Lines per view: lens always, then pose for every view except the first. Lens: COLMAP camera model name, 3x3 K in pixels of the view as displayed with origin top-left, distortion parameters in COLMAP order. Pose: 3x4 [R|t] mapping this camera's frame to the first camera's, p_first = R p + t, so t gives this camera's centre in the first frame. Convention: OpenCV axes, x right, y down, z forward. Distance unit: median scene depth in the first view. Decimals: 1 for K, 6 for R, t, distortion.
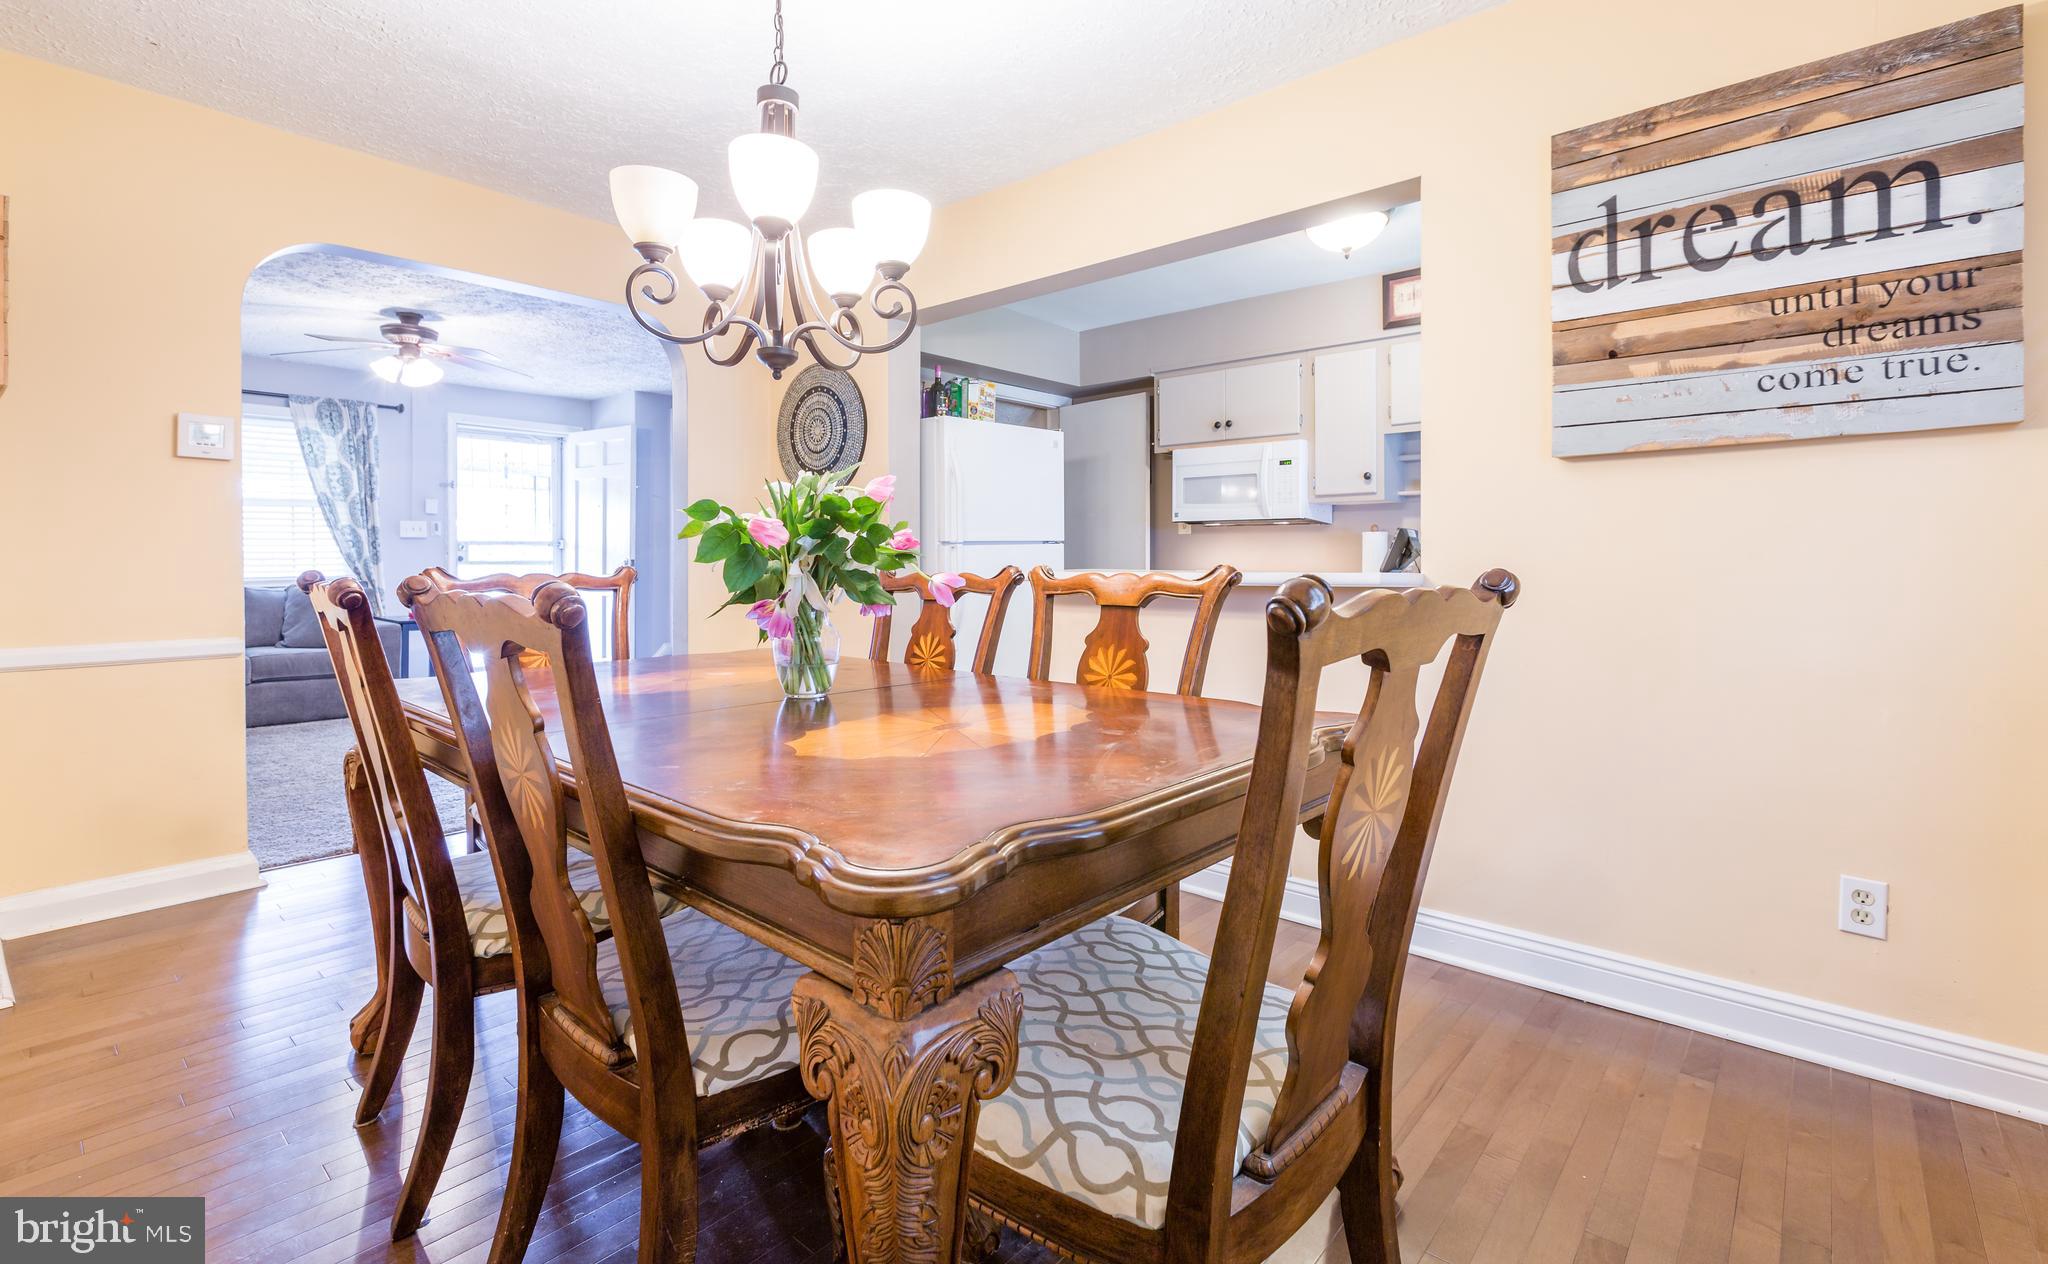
lens RADIAL K [[920.1, 0, 1026.1], [0, 920.1, 558.6], [0, 0, 1]] dist [-0.000688, 0.000007]
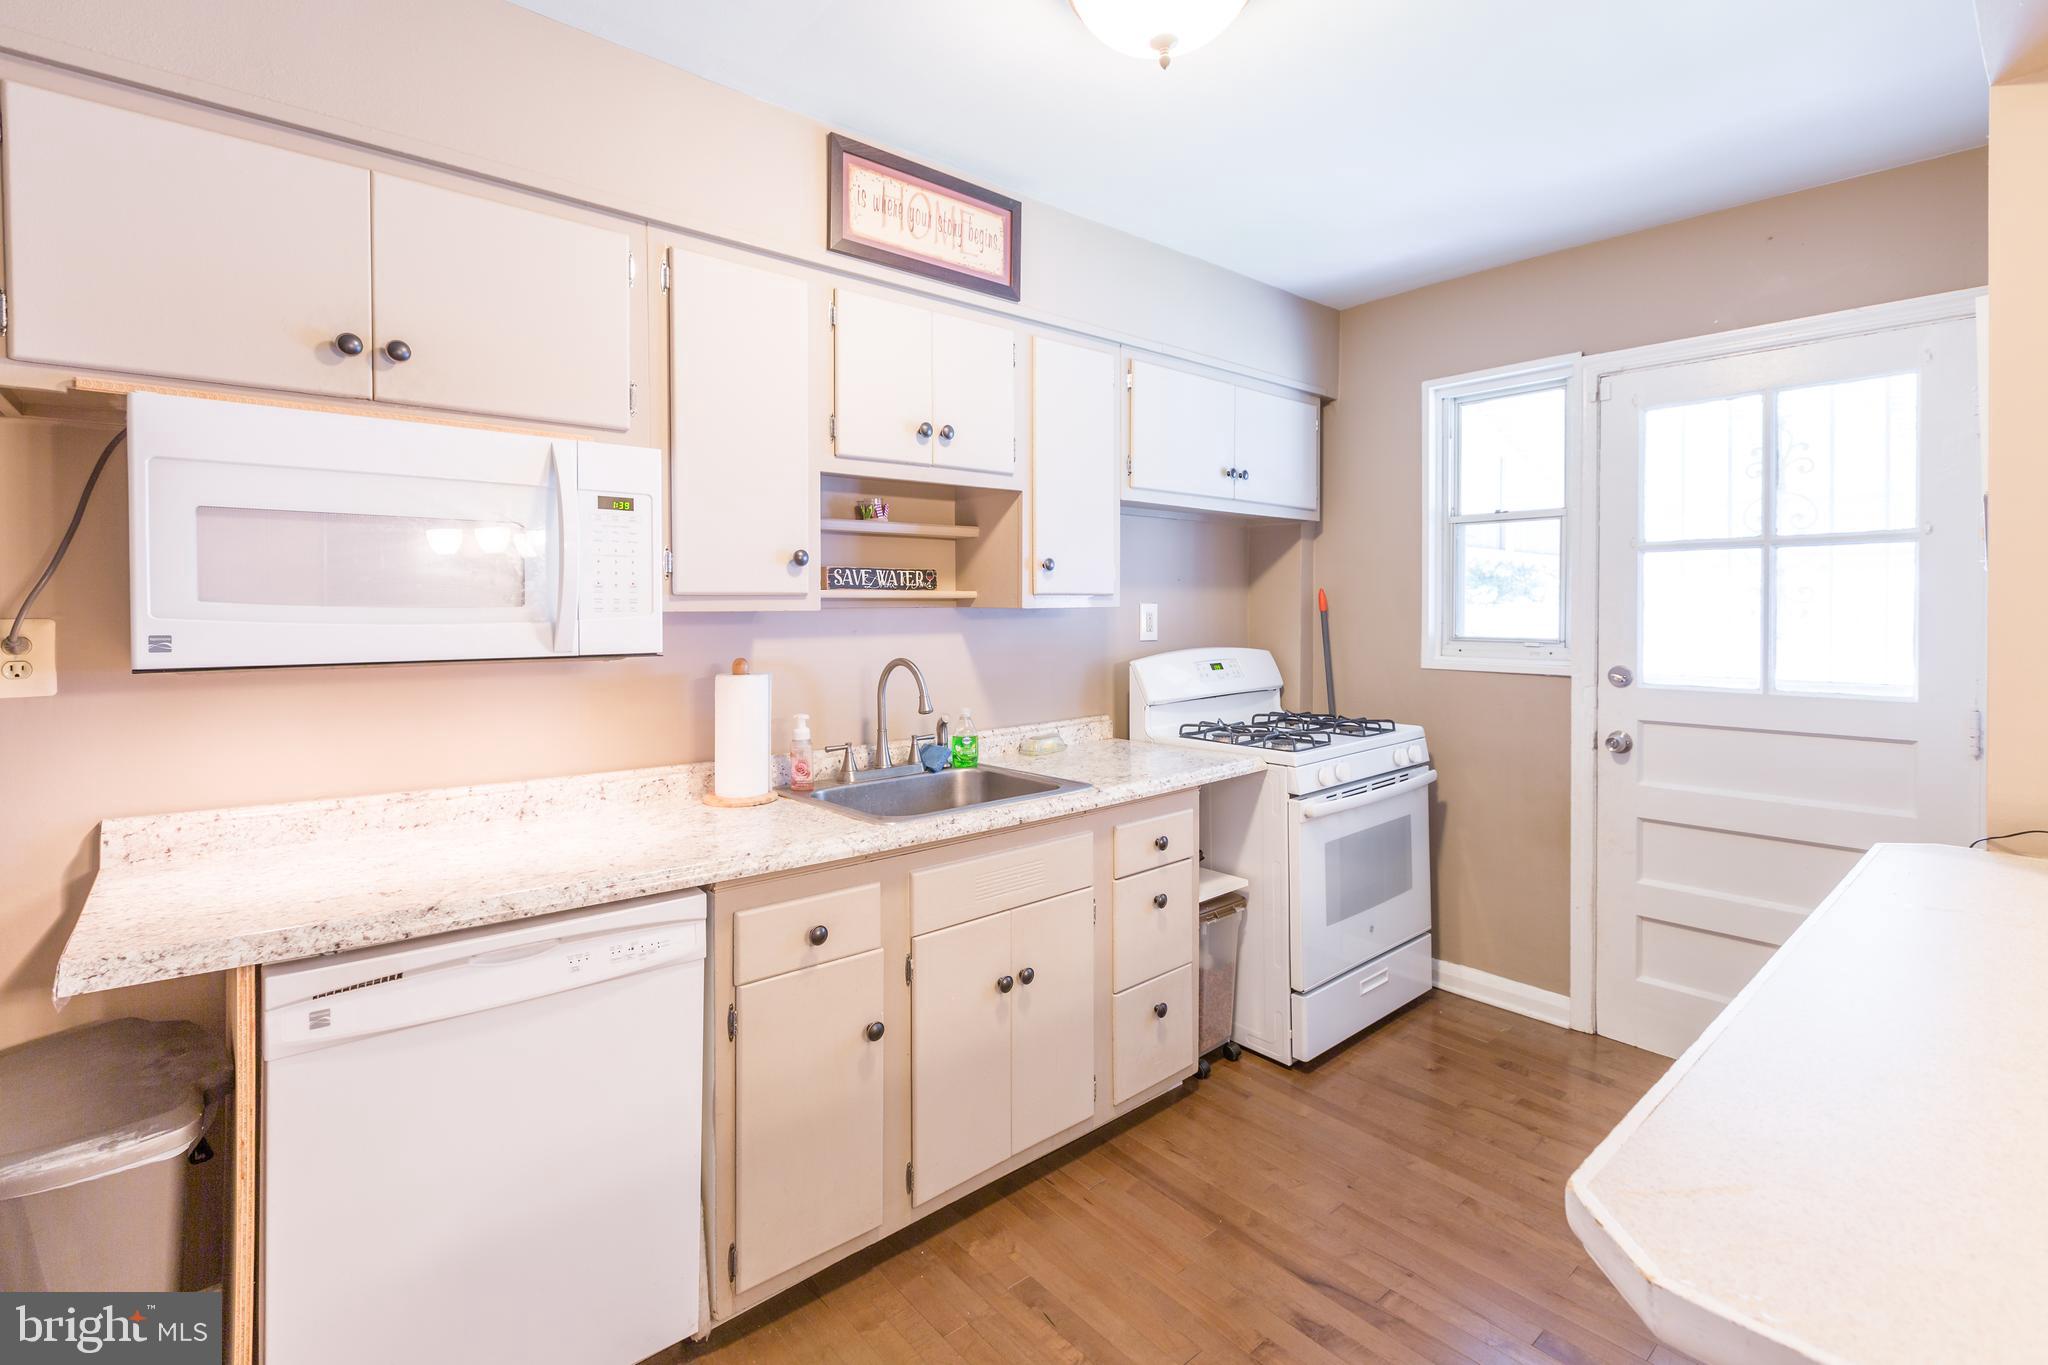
lens RADIAL K [[934.1, 0, 1013.3], [0, 934.1, 617.9], [0, 0, 1]] dist [-0.000346, 0.000330]
pose [[0.148131, -0.016118, 0.988836, -0.150029], [0.000784, 0.999869, 0.016181, -0.140615], [-0.988967, -0.001622, 0.148125, 1.726555]]
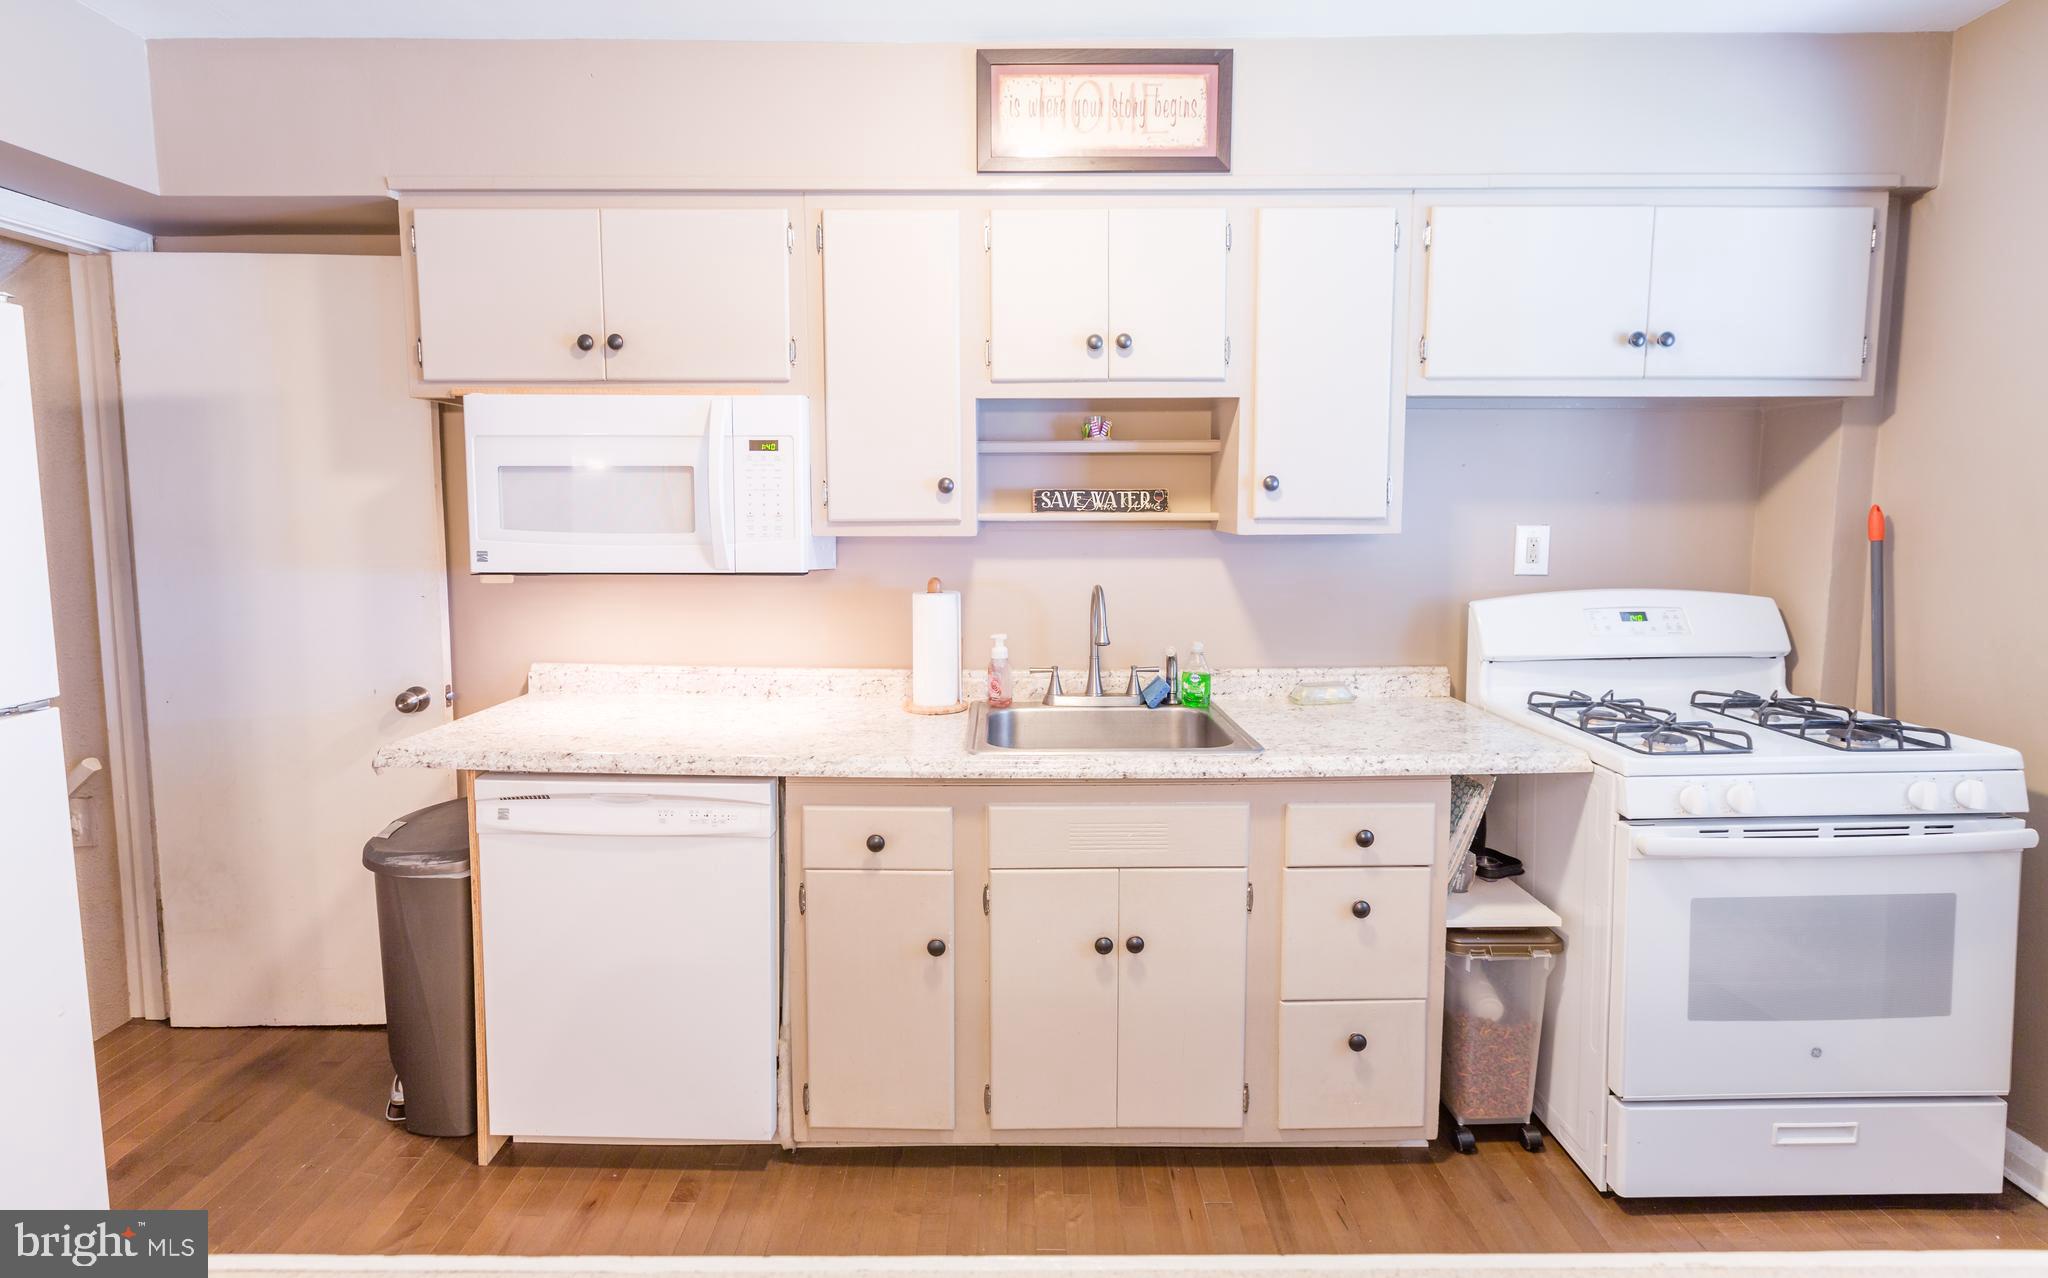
lens RADIAL K [[922.9, 0, 1007.9], [0, 922.9, 576.4], [0, 0, 1]] dist [-0.000907, 0.000268]
pose [[0.755563, -0.054584, 0.652797, 0.172599], [0.001795, 0.996691, 0.081262, -0.170442], [-0.655073, -0.060227, 0.753161, 1.291588]]
